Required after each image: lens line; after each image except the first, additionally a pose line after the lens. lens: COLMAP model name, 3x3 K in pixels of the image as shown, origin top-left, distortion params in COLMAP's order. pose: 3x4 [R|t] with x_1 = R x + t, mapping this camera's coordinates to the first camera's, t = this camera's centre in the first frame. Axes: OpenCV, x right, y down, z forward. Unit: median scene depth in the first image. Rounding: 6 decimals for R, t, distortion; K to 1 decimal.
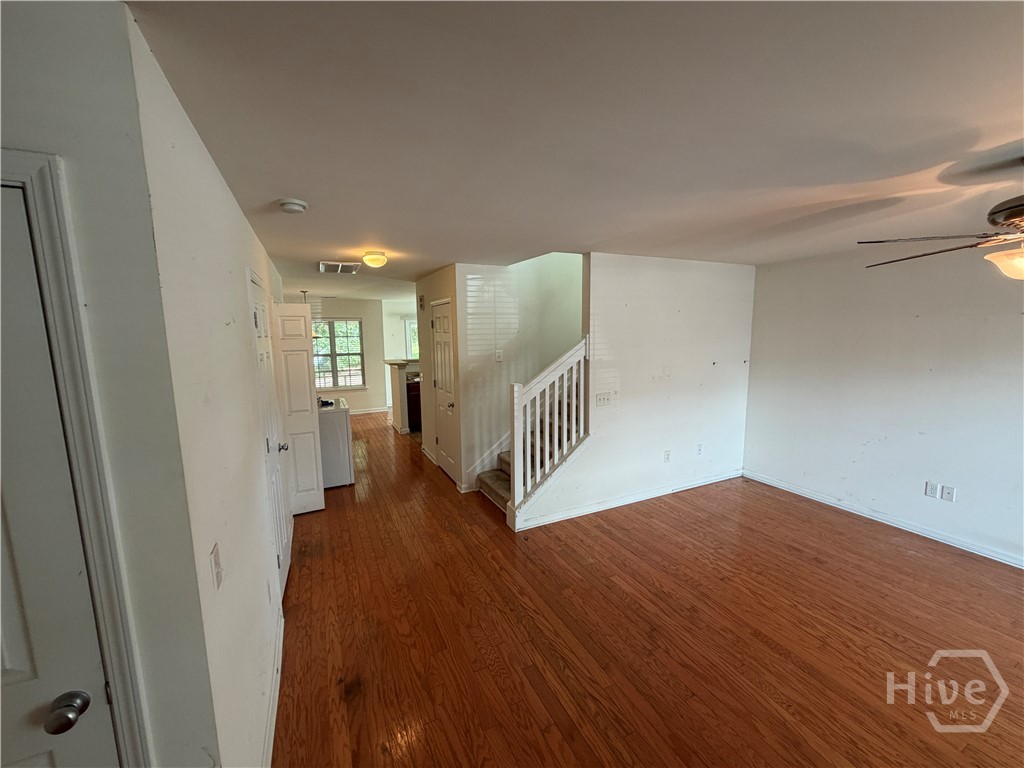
lens RADIAL K [[409.1, 0, 510.1], [0, 409.1, 384.3], [0, 0, 1]] dist [-0.001080, 0.000577]
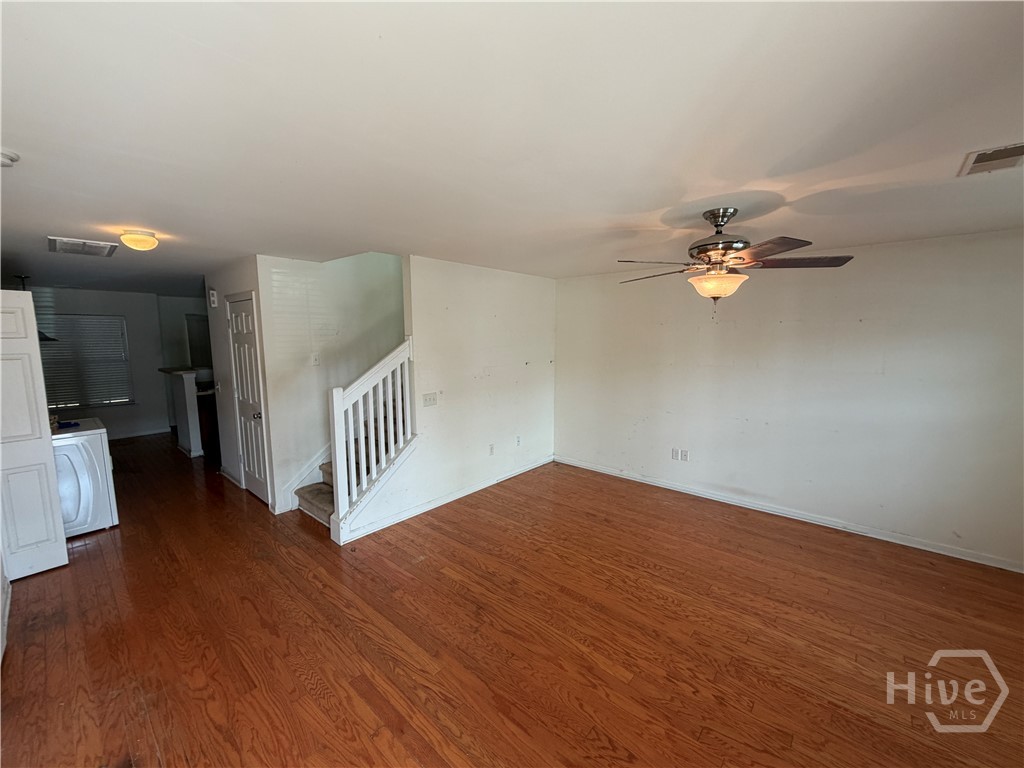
lens RADIAL K [[409.1, 0, 509.6], [0, 409.1, 384.6], [0, 0, 1]] dist [-0.001080, 0.000577]
pose [[0.920200, -0.036618, 0.389732, 0.019269], [0.042150, 0.999095, -0.005649, 0.016421], [-0.389173, 0.021626, 0.920911, -0.026471]]
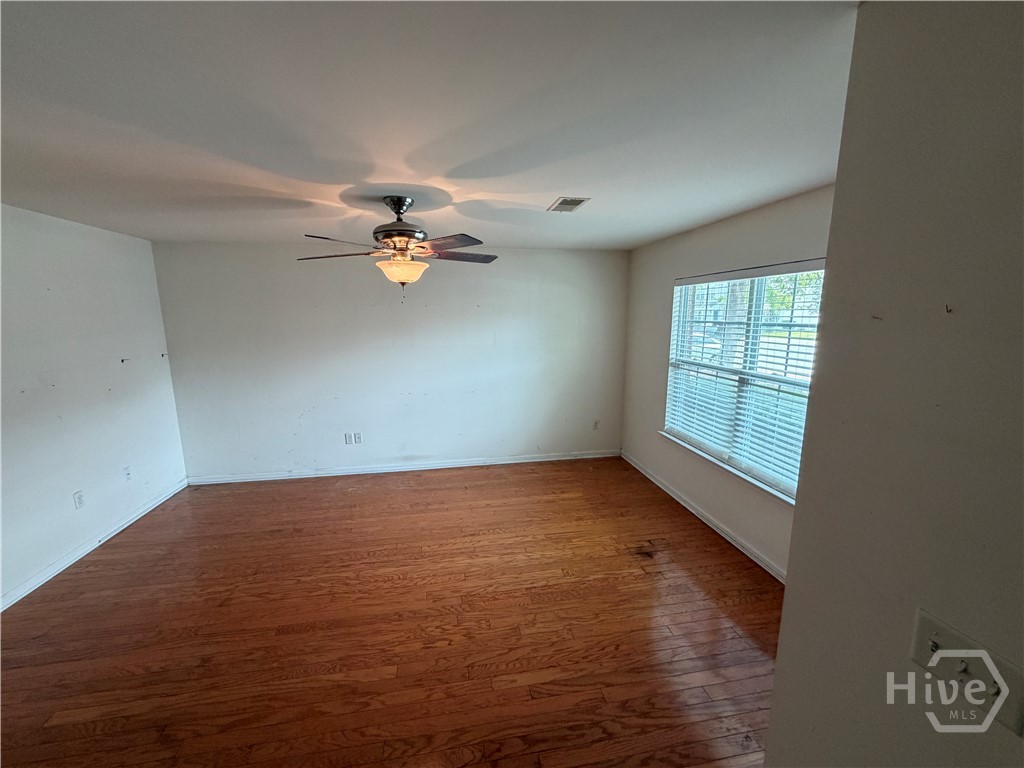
lens RADIAL K [[409.1, 0, 508.5], [0, 409.1, 385.5], [0, 0, 1]] dist [-0.001080, 0.000577]
pose [[0.277970, -0.155593, 0.947905, -0.056784], [0.129110, 0.983892, 0.123639, -0.008931], [-0.951874, 0.088016, 0.293581, 0.112277]]
